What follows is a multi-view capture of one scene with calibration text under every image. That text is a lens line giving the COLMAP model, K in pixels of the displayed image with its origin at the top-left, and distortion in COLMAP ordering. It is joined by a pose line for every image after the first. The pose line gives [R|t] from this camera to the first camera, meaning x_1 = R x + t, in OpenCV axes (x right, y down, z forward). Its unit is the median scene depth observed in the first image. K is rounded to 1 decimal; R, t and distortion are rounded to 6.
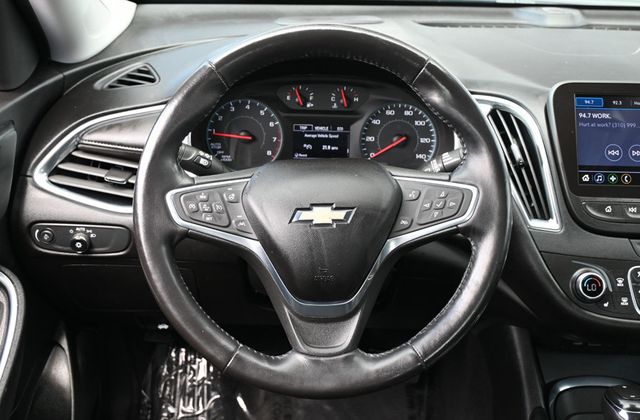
lens RADIAL K [[807.3, 0, 320.0], [0, 807.3, 209.2], [0, 0, 1]] dist [0.015477, 0.000000]
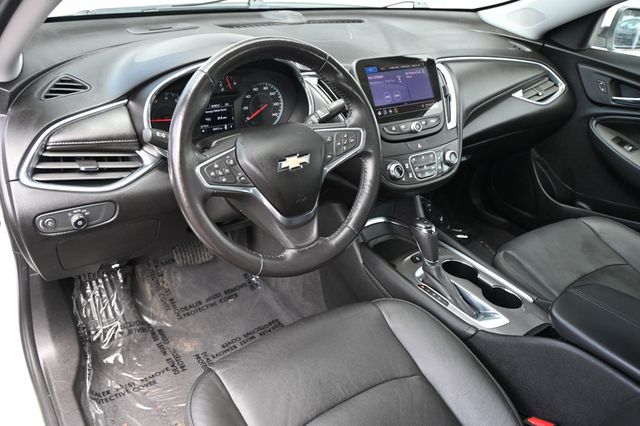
lens RADIAL K [[504.8, 0, 319.3], [0, 504.8, 214.2], [0, 0, 1]] dist [-0.011773, -0.002247]
pose [[0.818922, -0.252689, 0.515282, -0.377113], [0.167188, 0.963949, 0.207005, -0.069060], [-0.549013, -0.083372, 0.831645, 0.107546]]
